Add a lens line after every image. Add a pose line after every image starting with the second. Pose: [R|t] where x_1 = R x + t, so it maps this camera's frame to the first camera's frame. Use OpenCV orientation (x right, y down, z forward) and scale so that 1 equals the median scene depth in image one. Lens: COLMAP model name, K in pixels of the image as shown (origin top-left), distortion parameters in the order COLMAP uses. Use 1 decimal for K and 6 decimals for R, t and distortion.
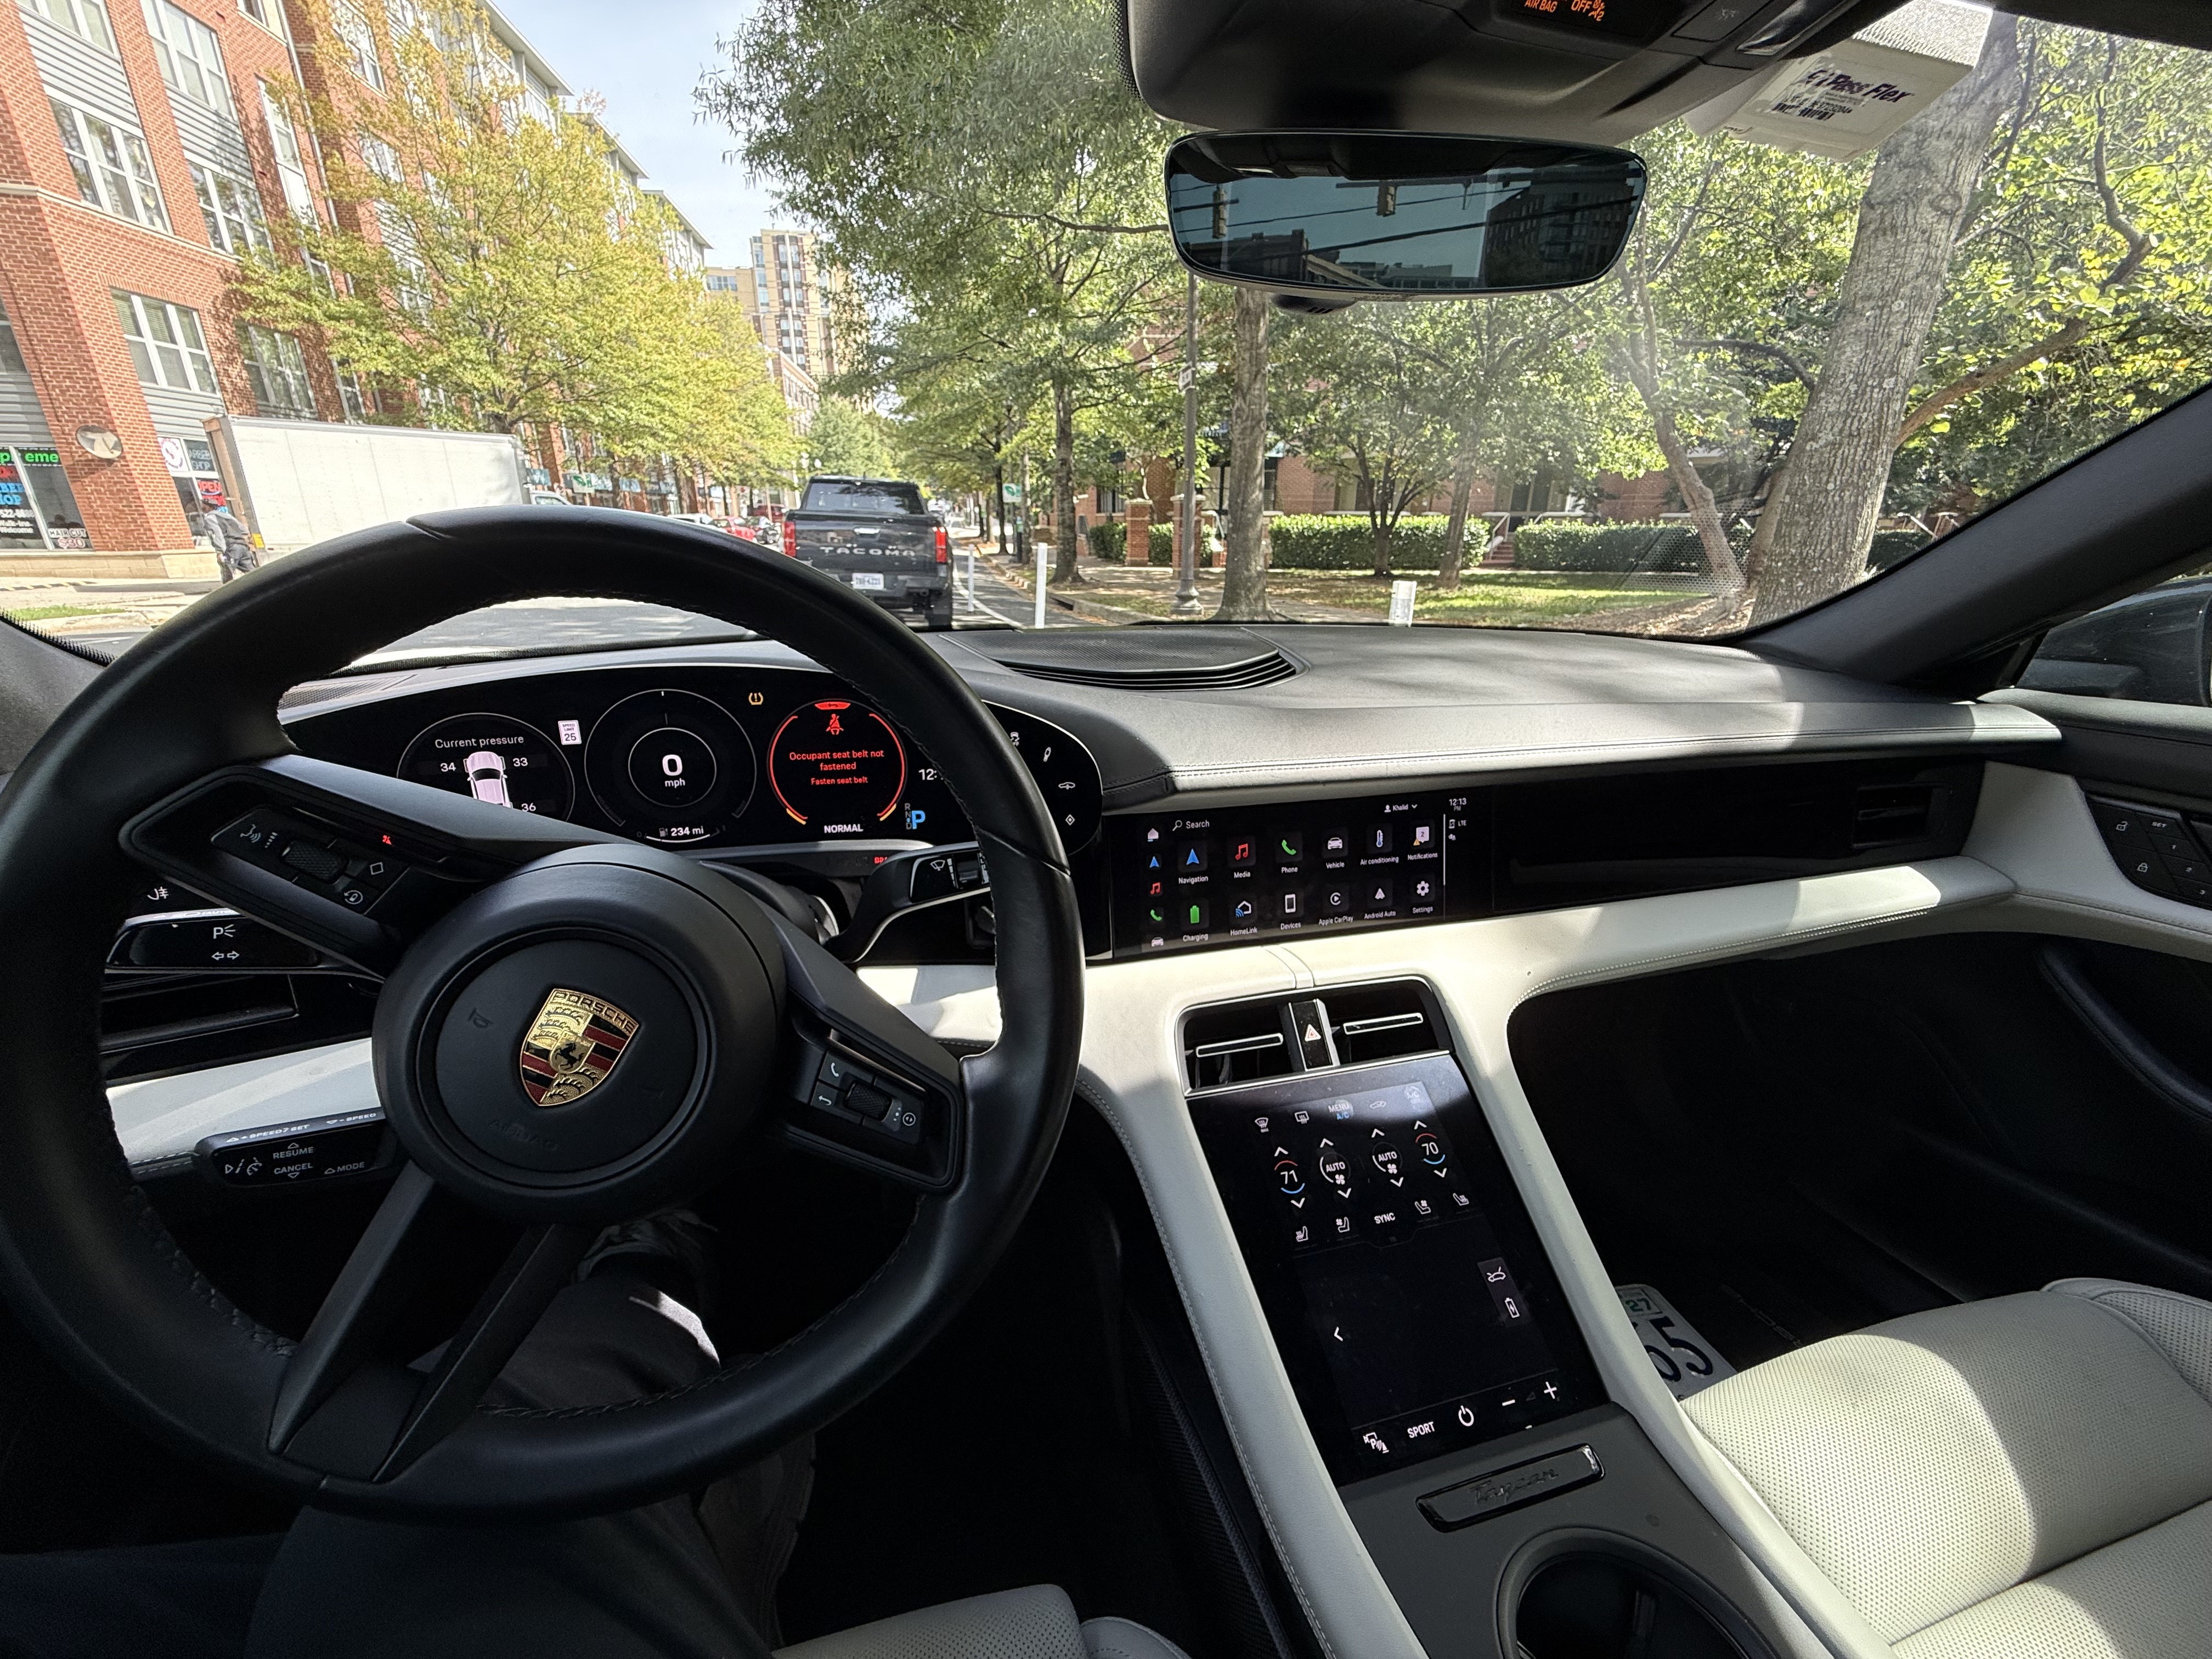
lens RADIAL K [[887.4, 0, 1106.0], [0, 887.4, 829.5], [0, 0, 1]] dist [0.002285, -0.000419]
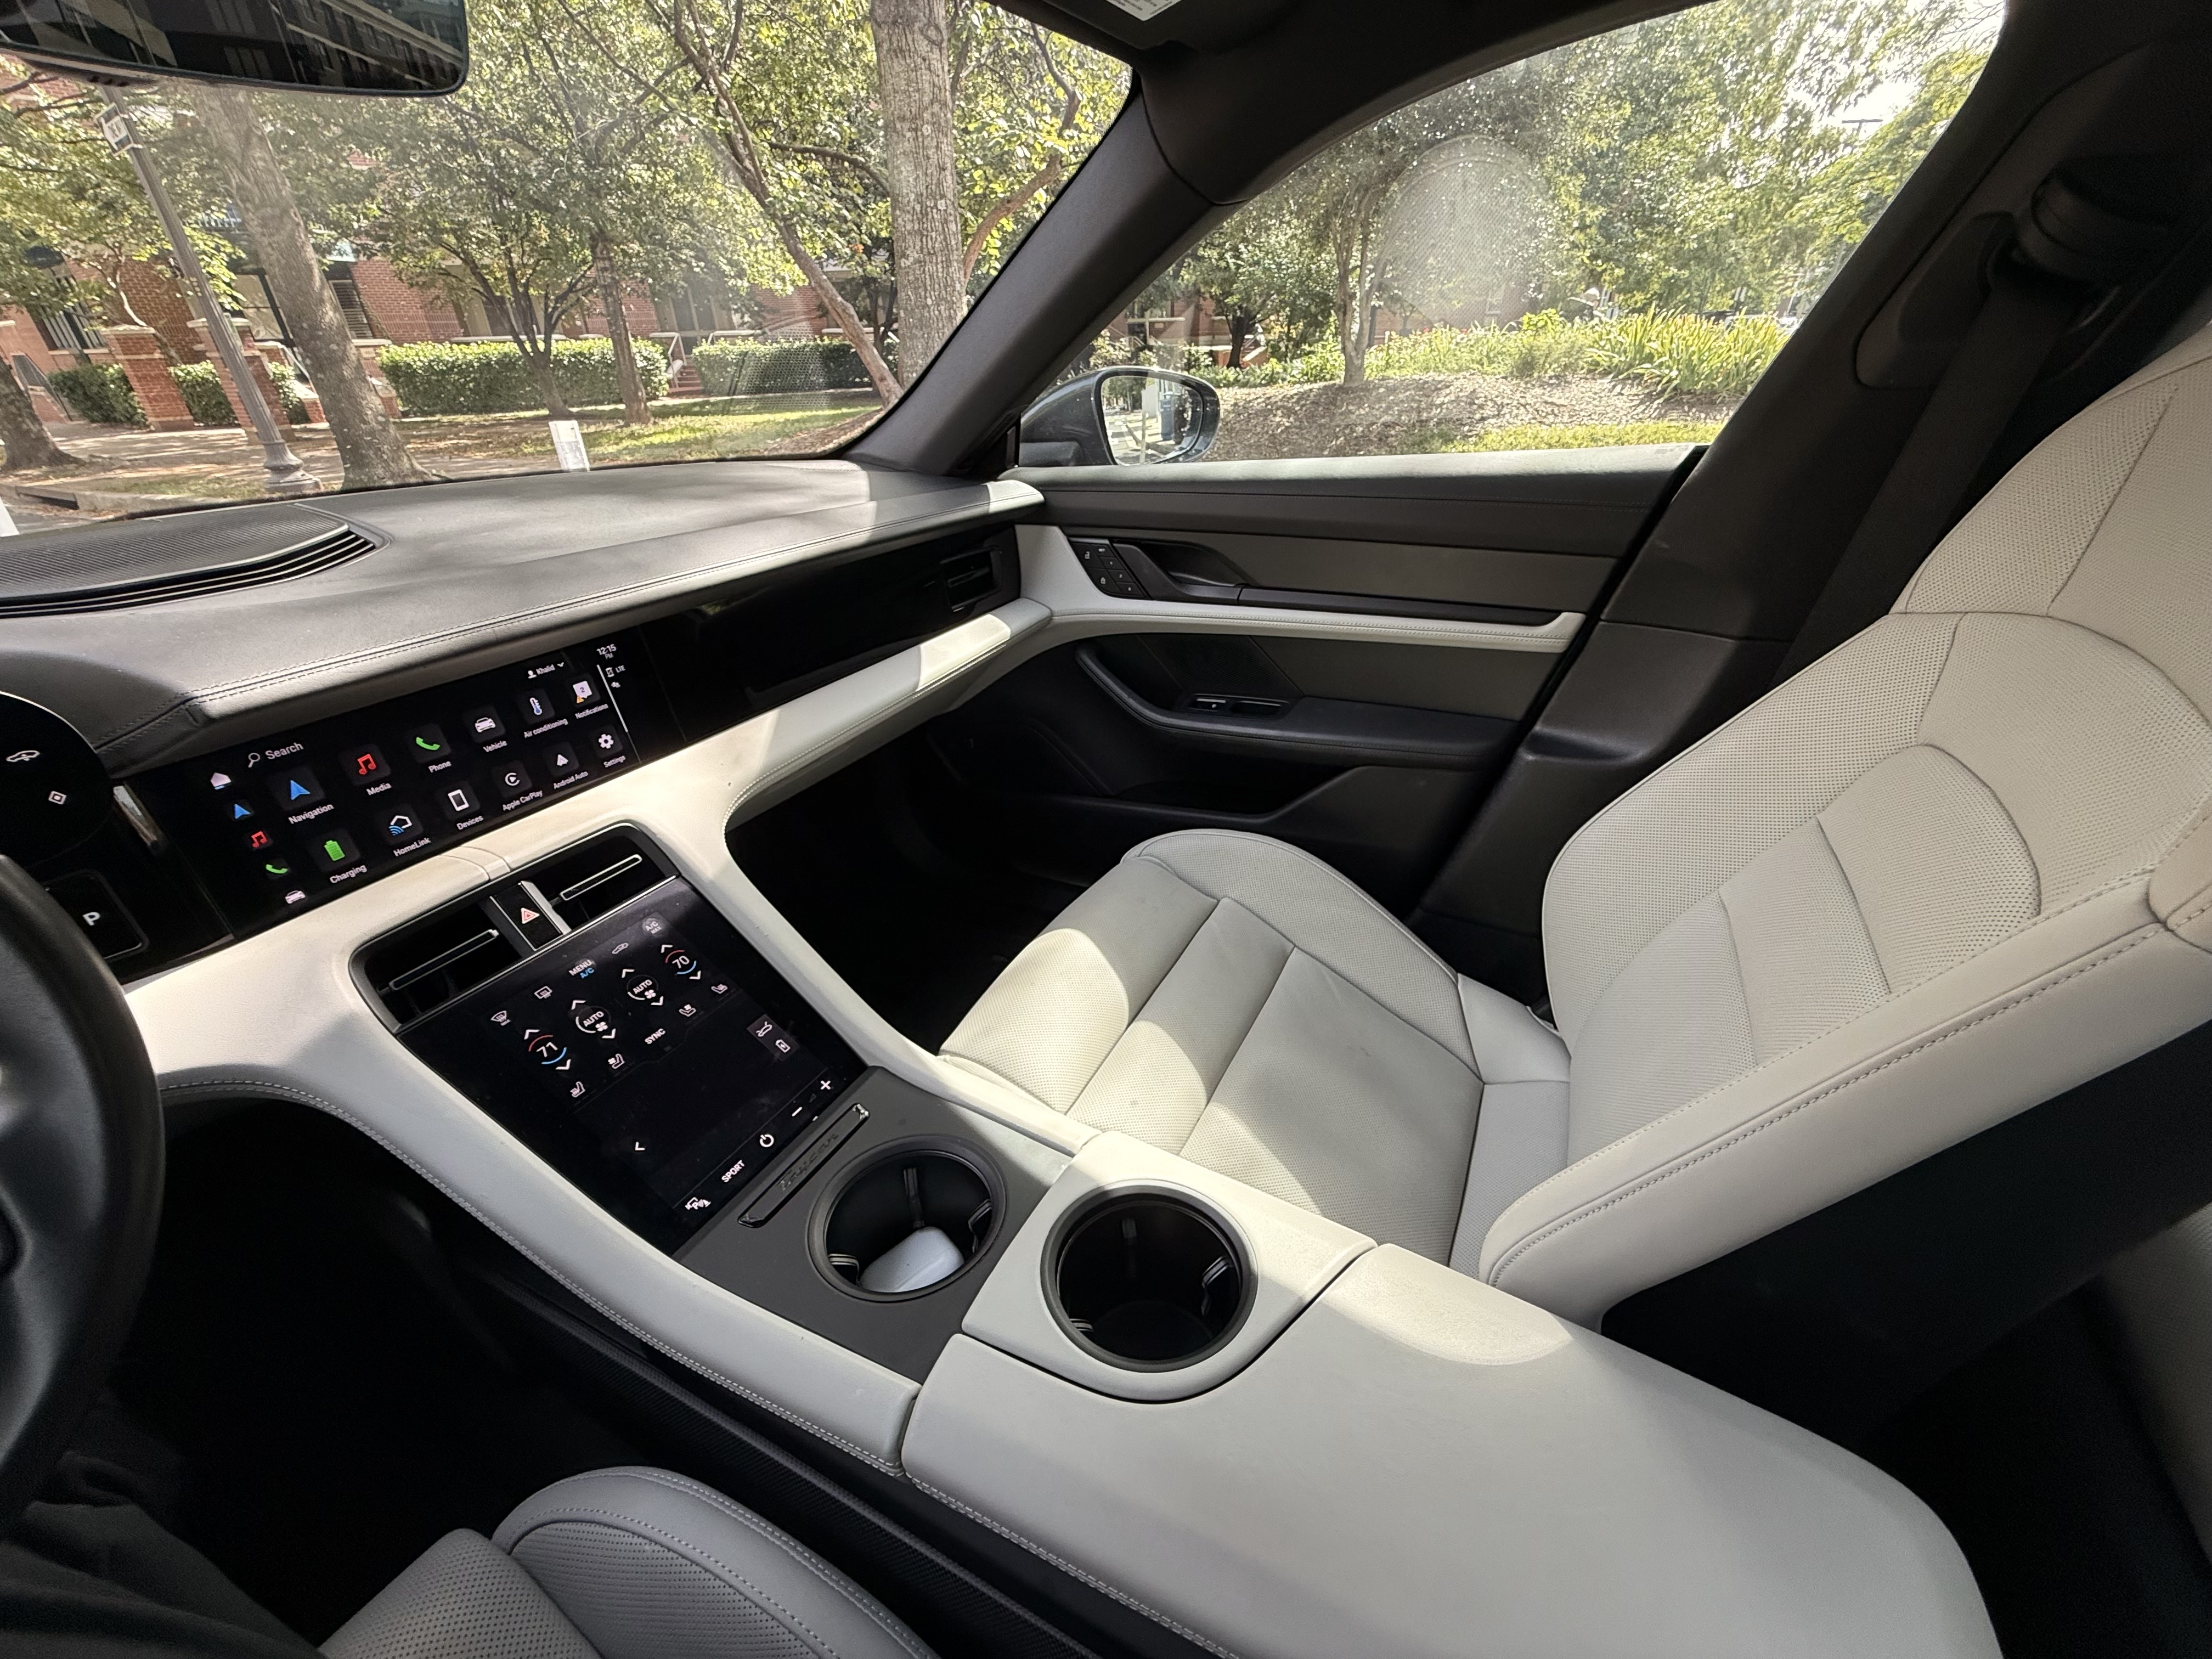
lens RADIAL K [[887.4, 0, 1106.0], [0, 887.4, 829.5], [0, 0, 1]] dist [0.002285, -0.000419]
pose [[0.702088, -0.370009, 0.608413, 0.070560], [0.263082, 0.928735, 0.261226, 0.031296], [-0.661710, -0.023341, 0.749396, -0.103560]]
